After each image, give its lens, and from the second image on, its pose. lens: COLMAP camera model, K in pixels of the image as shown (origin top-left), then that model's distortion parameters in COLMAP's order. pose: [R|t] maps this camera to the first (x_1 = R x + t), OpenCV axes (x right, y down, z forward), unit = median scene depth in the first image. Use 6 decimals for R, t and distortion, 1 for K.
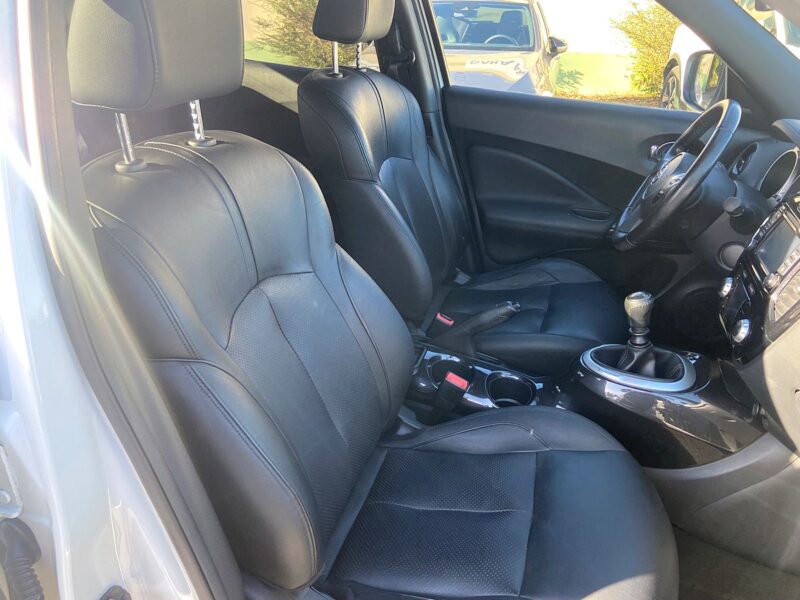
lens RADIAL K [[614.3, 0, 400.0], [0, 614.3, 300.0], [0, 0, 1]] dist [0.106150, -0.135982]
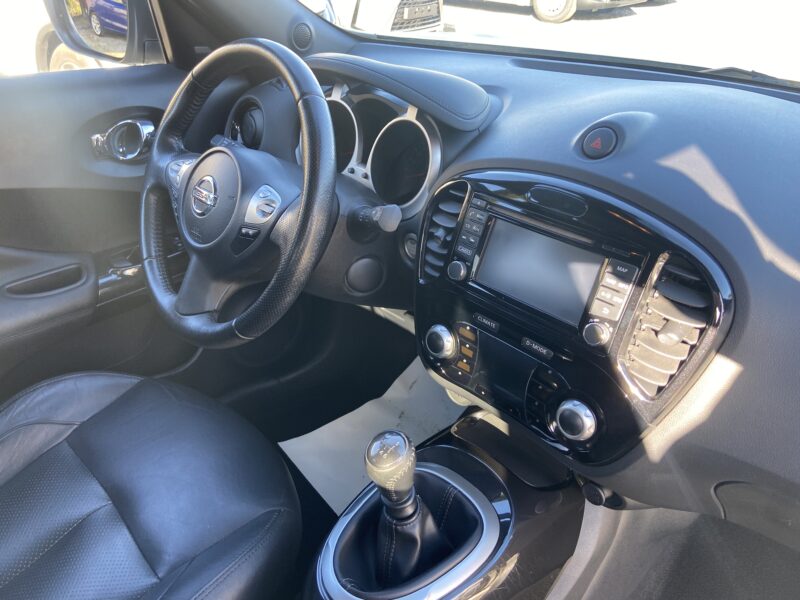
lens RADIAL K [[614.3, 0, 400.0], [0, 614.3, 300.0], [0, 0, 1]] dist [0.106150, -0.135982]
pose [[0.483372, -0.470772, 0.738055, 0.046756], [0.389065, 0.870778, 0.300622, -0.167934], [-0.784207, 0.141839, 0.604071, 0.432810]]
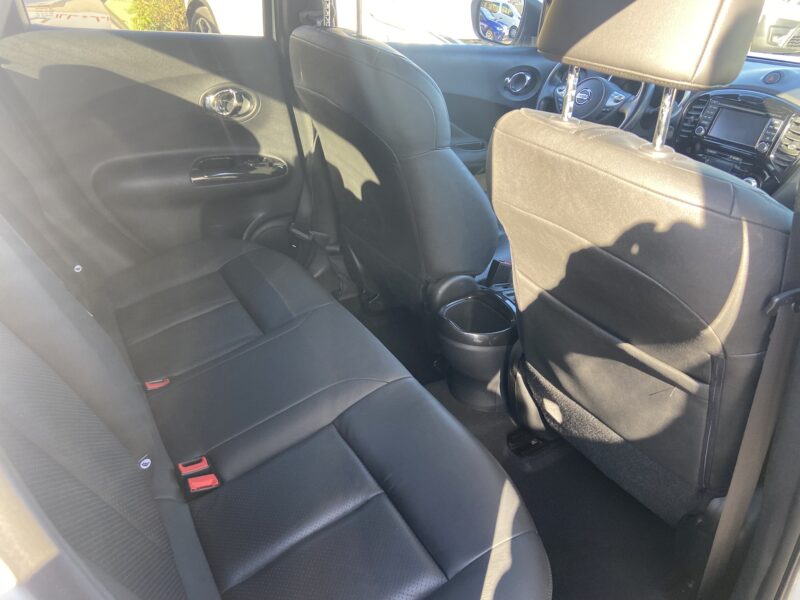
lens RADIAL K [[614.3, 0, 400.0], [0, 614.3, 300.0], [0, 0, 1]] dist [0.106150, -0.135982]
pose [[0.660259, -0.361612, 0.658252, -0.617440], [0.306539, 0.929881, 0.203359, -0.145825], [-0.685633, 0.067511, 0.724810, 0.289397]]
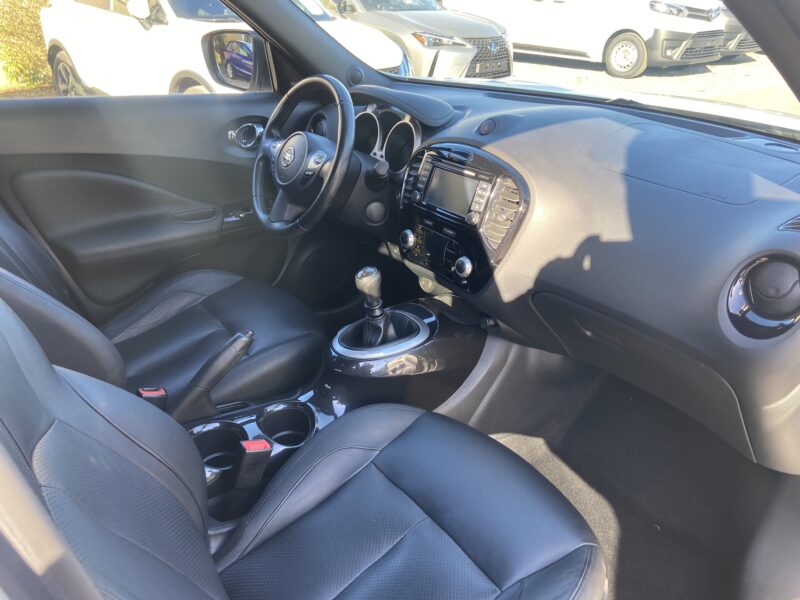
lens RADIAL K [[614.3, 0, 400.0], [0, 614.3, 300.0], [0, 0, 1]] dist [0.106150, -0.135982]
pose [[0.599495, -0.382561, 0.703031, -0.199837], [0.363859, 0.912625, 0.186340, -0.086057], [-0.712890, 0.144095, 0.686313, 0.178016]]
